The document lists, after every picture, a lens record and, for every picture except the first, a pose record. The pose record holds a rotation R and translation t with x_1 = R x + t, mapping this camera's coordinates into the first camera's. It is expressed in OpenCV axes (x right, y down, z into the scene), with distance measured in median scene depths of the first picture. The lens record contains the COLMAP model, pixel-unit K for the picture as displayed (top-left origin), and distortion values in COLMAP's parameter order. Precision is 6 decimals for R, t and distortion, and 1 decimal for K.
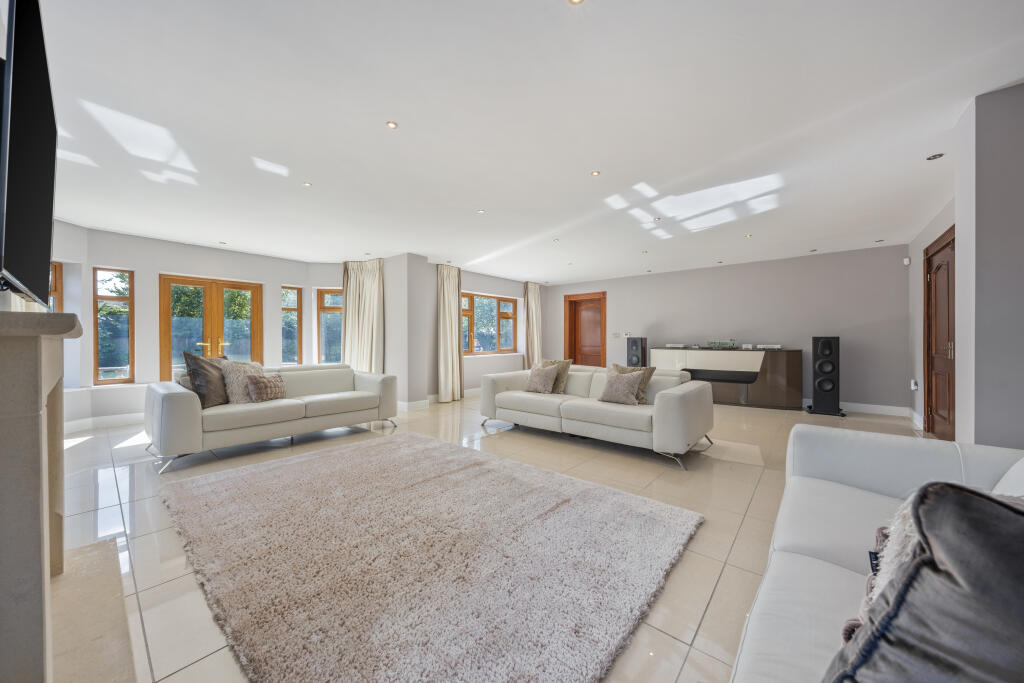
lens RADIAL K [[362.2, 0, 522.5], [0, 362.2, 341.0], [0, 0, 1]] dist [-0.000250, -0.000012]
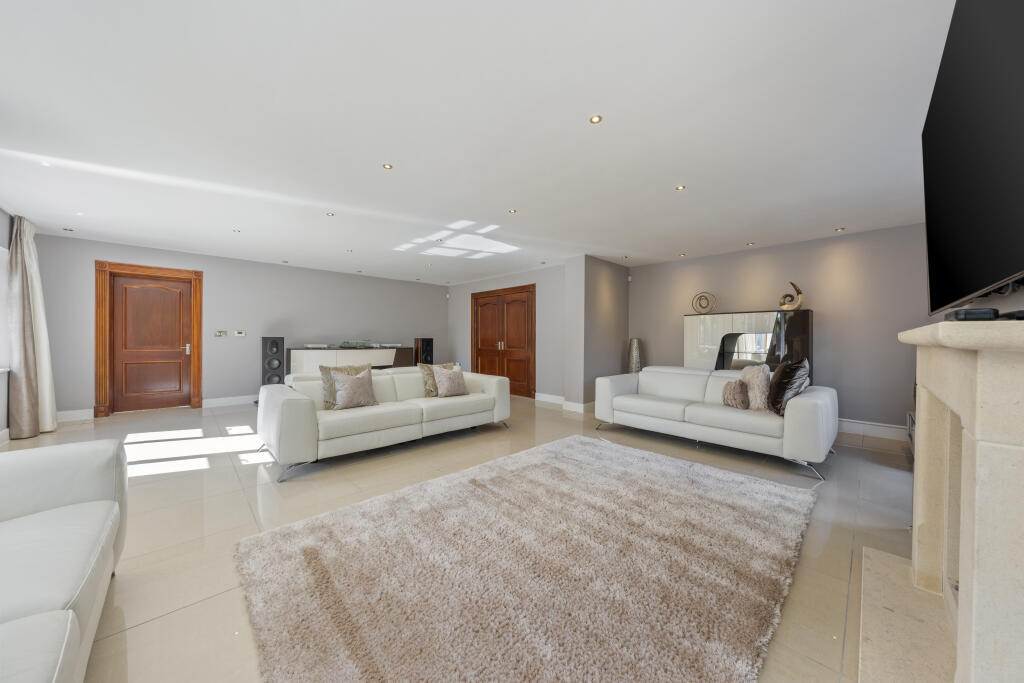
lens RADIAL K [[350.7, 0, 512.0], [0, 350.7, 341.5], [0, 0, 1]] dist [-0.002532, -0.000090]
pose [[0.102125, -0.004561, 0.994761, -0.617330], [-0.001809, 0.999987, 0.004771, -0.006041], [-0.994770, -0.002287, 0.102116, 0.512680]]
